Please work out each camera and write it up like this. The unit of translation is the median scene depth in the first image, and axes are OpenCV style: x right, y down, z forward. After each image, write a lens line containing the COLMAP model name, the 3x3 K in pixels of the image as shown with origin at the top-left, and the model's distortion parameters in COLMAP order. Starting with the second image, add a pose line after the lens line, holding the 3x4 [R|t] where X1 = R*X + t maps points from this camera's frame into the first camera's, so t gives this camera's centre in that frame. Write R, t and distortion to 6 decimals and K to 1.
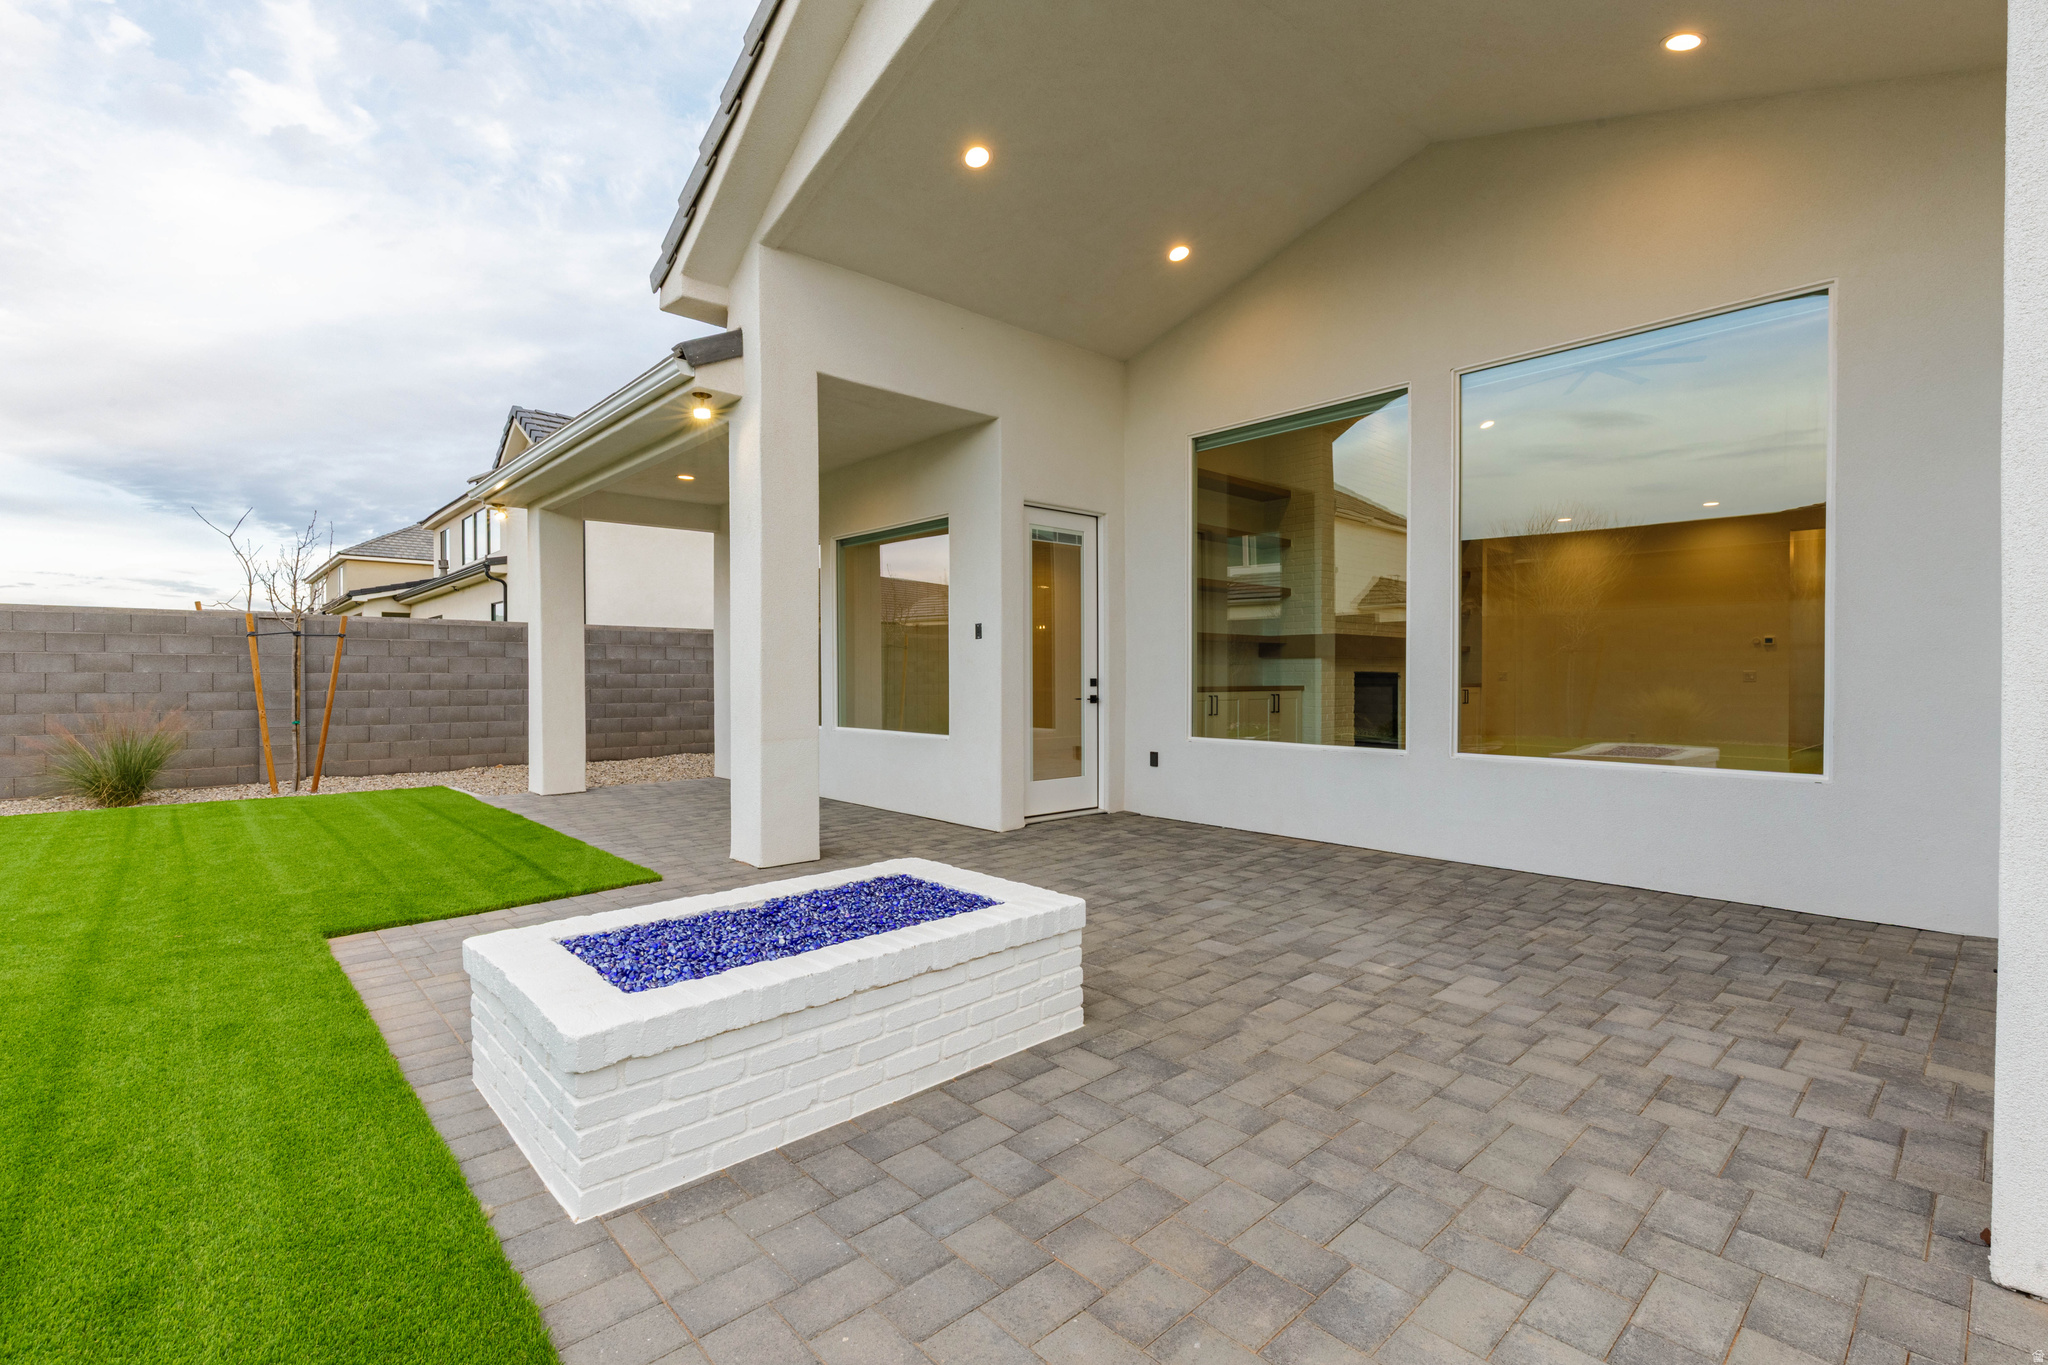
lens RADIAL K [[917.7, 0, 1024.0], [0, 917.7, 682.5], [0, 0, 1]] dist [0.000659, 0.000125]
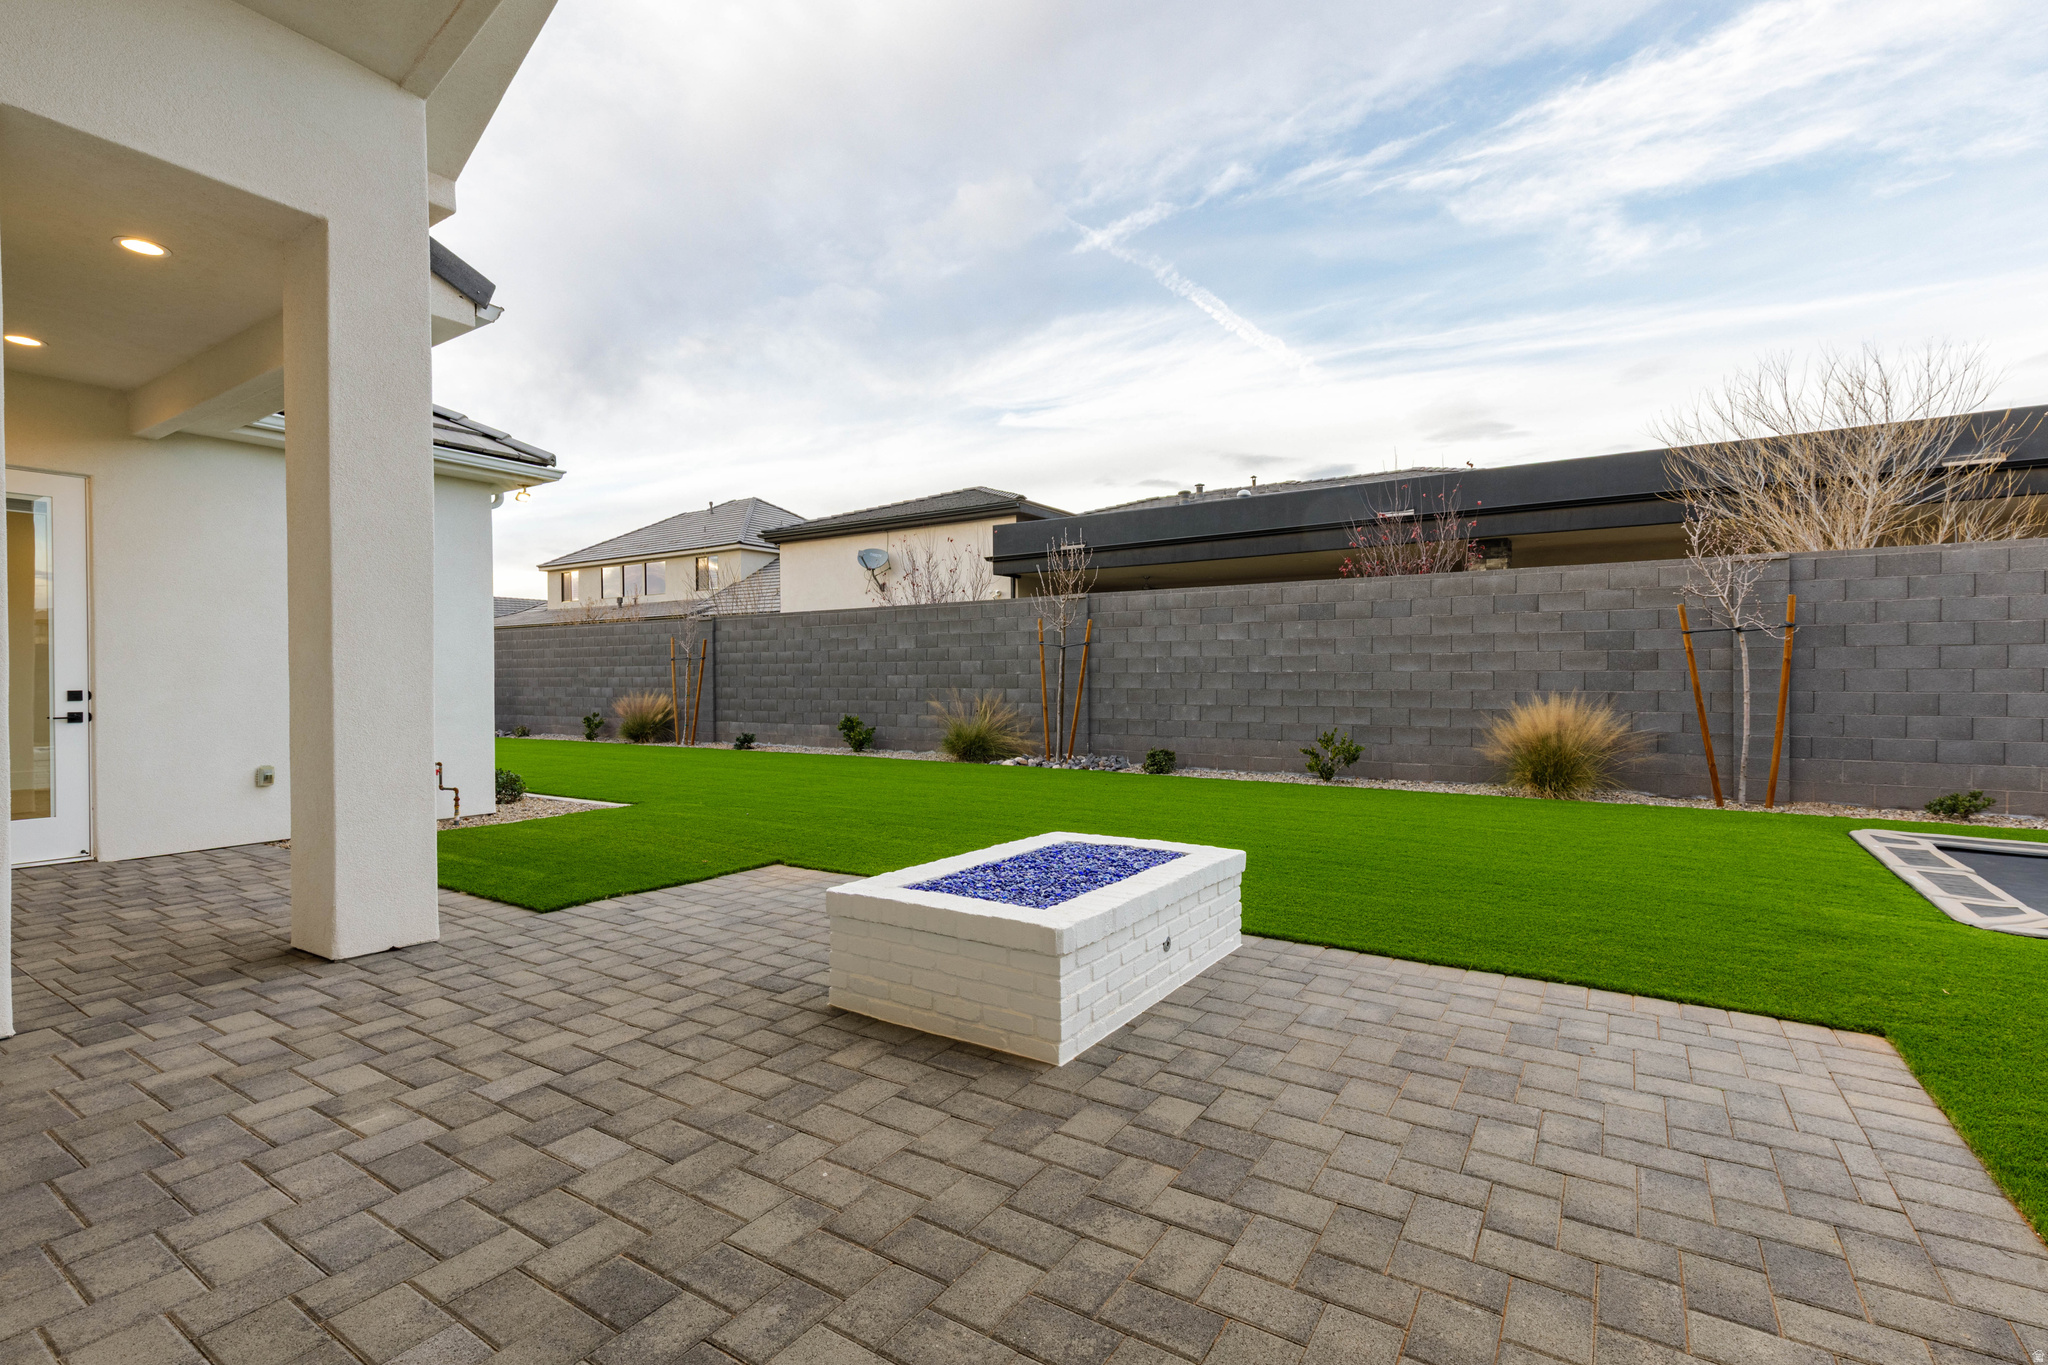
lens RADIAL K [[917.7, 0, 1024.0], [0, 917.7, 682.5], [0, 0, 1]] dist [0.000659, 0.000125]
pose [[-0.966821, 0.000775, -0.255455, 0.122187], [-0.002418, 0.999923, 0.012185, -0.023629], [0.255444, 0.012398, -0.966744, 2.179751]]
